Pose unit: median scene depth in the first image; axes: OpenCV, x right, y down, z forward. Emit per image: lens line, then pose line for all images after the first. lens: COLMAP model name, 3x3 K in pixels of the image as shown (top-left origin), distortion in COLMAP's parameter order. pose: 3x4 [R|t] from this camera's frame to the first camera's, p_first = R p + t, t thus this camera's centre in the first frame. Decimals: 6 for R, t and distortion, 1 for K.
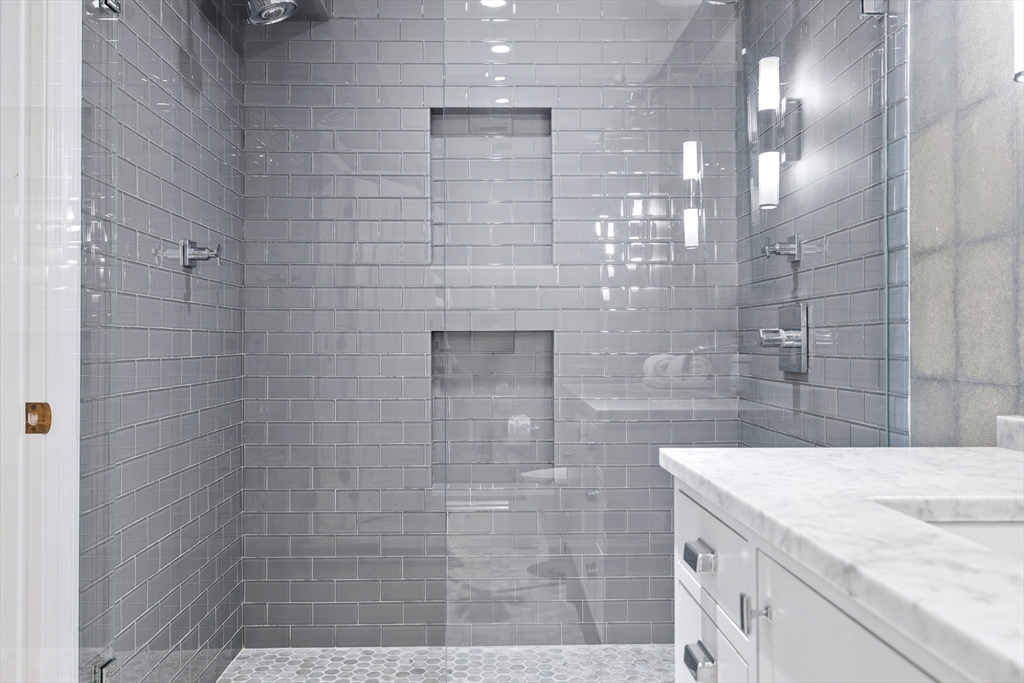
lens RADIAL K [[858.9, 0, 507.4], [0, 858.9, 335.6], [0, 0, 1]] dist [-0.001555, 0.002356]
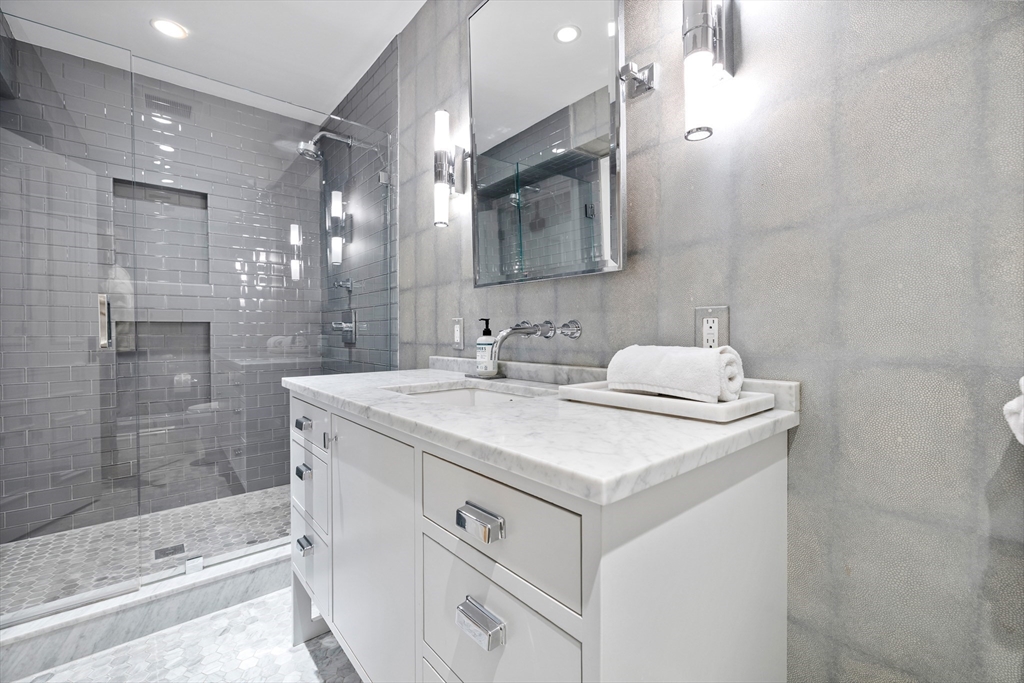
lens RADIAL K [[431.2, 0, 509.2], [0, 431.2, 336.4], [0, 0, 1]] dist [0.000149, 0.000054]
pose [[0.780868, -0.006560, 0.624662, -0.021650], [-0.005004, 0.999847, 0.016754, 0.006424], [-0.624676, -0.016208, 0.780716, -0.074752]]
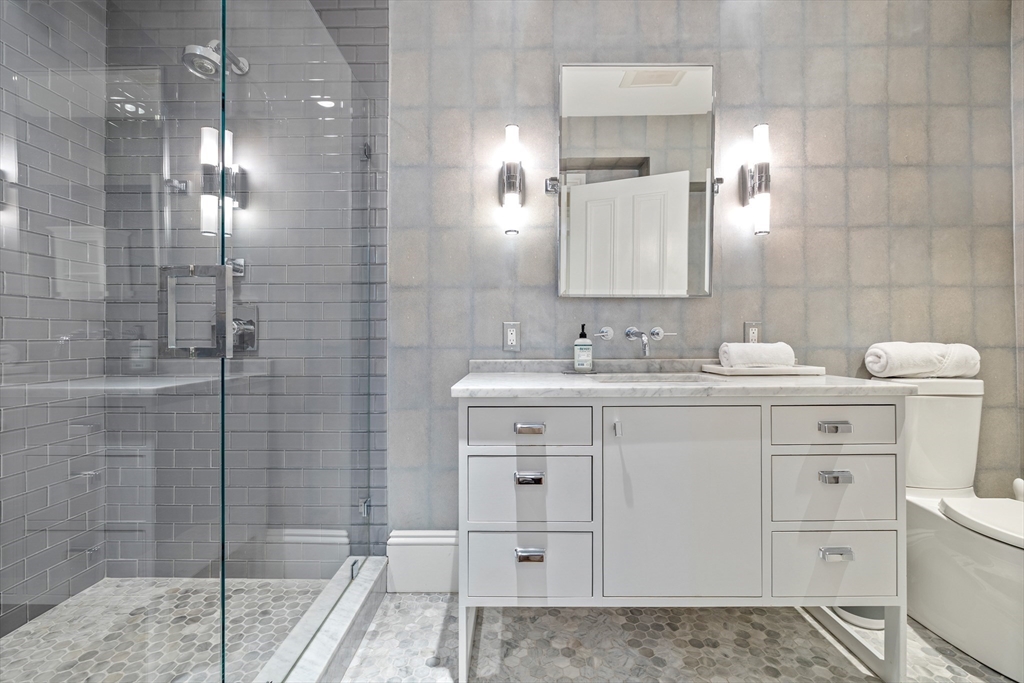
lens RADIAL K [[460.3, 0, 511.1], [0, 460.3, 337.2], [0, 0, 1]] dist [0.000579, -0.000134]
pose [[0.034517, 0.004920, 0.999392, -0.396542], [-0.008780, 0.999951, -0.004620, 0.017249], [-0.999366, -0.008615, 0.034558, 0.443211]]
